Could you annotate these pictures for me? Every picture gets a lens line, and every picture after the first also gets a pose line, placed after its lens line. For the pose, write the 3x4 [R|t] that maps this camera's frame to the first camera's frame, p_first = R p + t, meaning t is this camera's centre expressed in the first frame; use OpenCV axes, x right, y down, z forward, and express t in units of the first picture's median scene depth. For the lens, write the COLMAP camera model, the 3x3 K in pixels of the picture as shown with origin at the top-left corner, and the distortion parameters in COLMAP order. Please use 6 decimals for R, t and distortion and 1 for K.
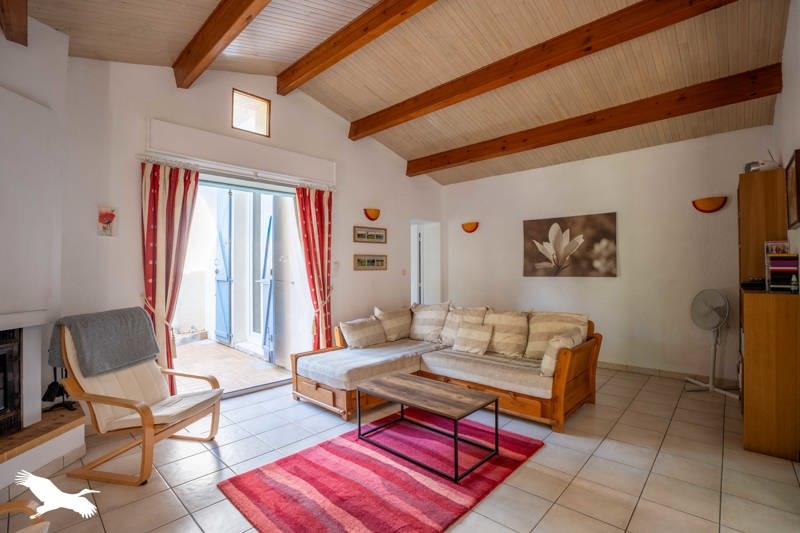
lens RADIAL K [[378.9, 0, 400.0], [0, 378.9, 266.5], [0, 0, 1]] dist [-0.036355, 0.001015]
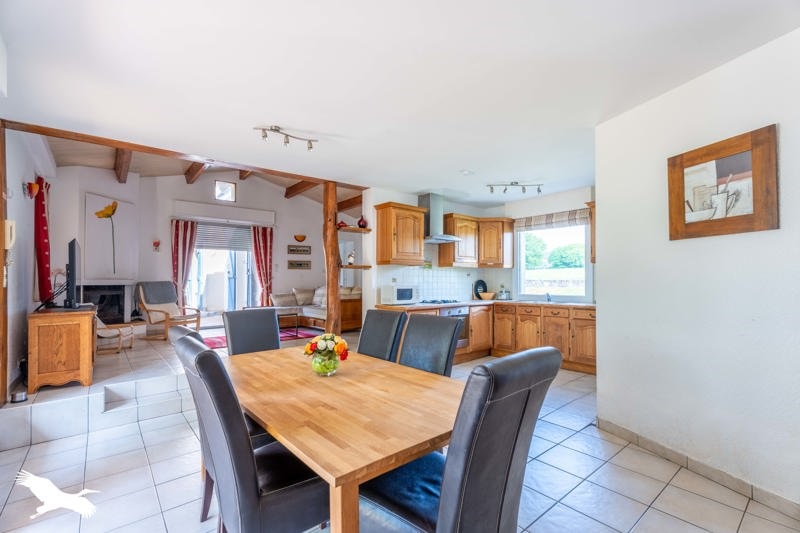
lens RADIAL K [[358.7, 0, 402.7], [0, 358.7, 280.0], [0, 0, 1]] dist [0.001487, -0.000048]
pose [[0.994185, -0.001922, -0.107664, 0.904201], [0.002603, 0.999977, 0.006186, 0.078318], [0.107650, -0.006430, 0.994168, -0.989253]]
